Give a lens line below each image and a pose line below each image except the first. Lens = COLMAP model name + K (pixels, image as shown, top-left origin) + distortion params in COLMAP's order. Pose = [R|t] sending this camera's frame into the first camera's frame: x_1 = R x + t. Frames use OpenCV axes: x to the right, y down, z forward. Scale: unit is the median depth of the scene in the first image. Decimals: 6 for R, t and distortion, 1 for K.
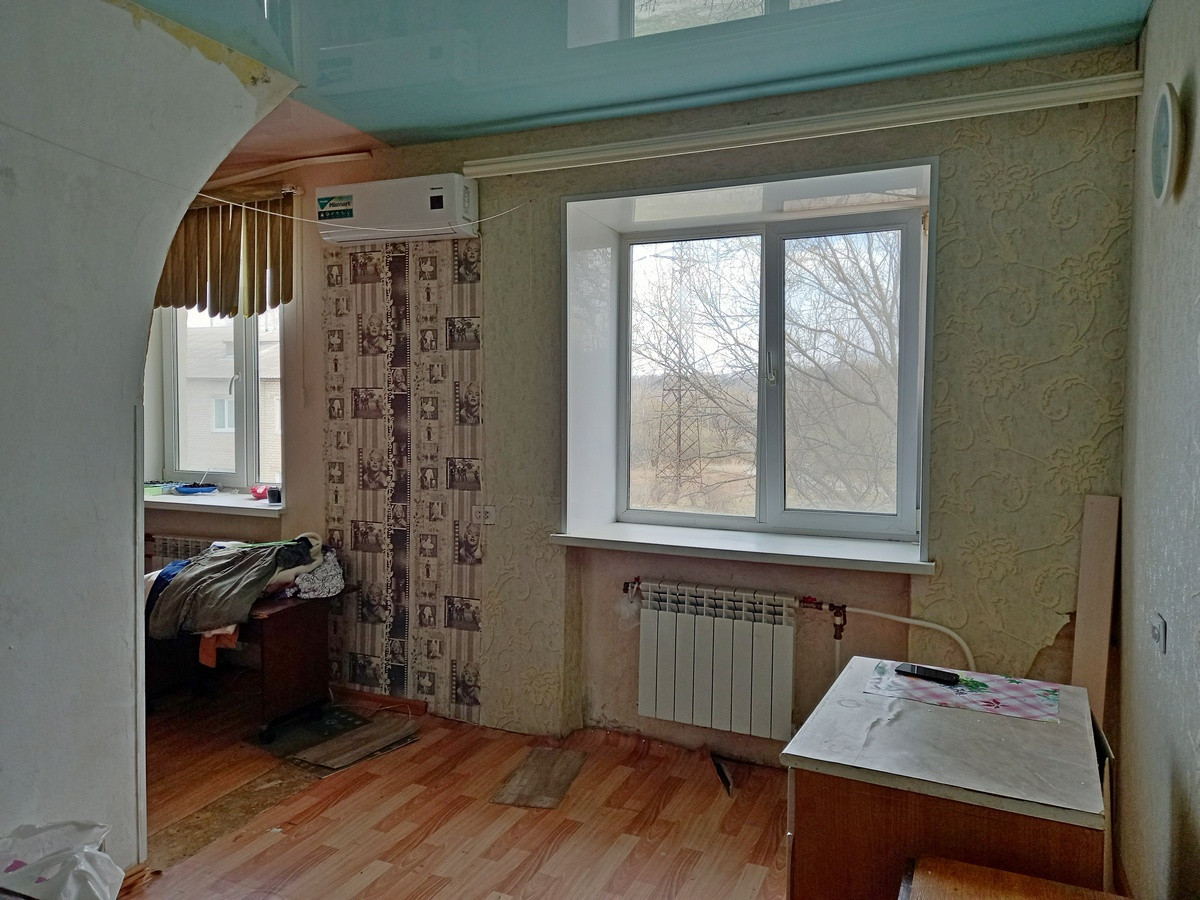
lens RADIAL K [[860.4, 0, 588.7], [0, 860.4, 451.9], [0, 0, 1]] dist [0.076105, -0.063573]
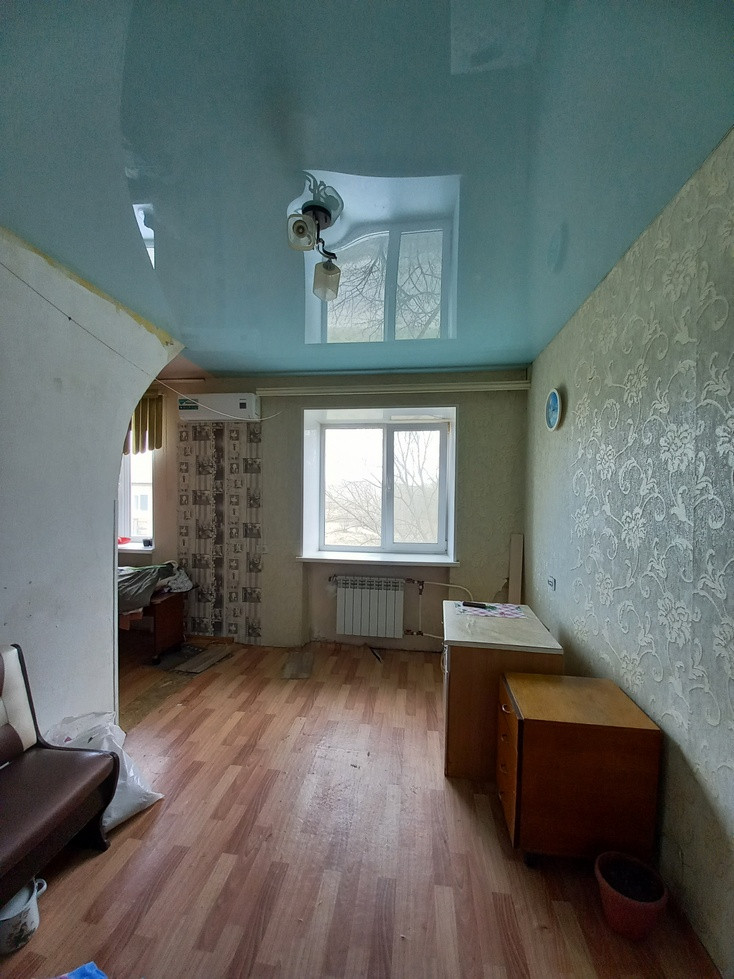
lens RADIAL K [[379.4, 0, 362.7], [0, 379.4, 512.5], [0, 0, 1]] dist [0.014928, -0.014019]
pose [[0.958526, -0.005143, 0.284960, -0.152094], [0.009093, 0.999880, -0.012542, -0.005321], [-0.284861, 0.014613, 0.958457, 0.005793]]
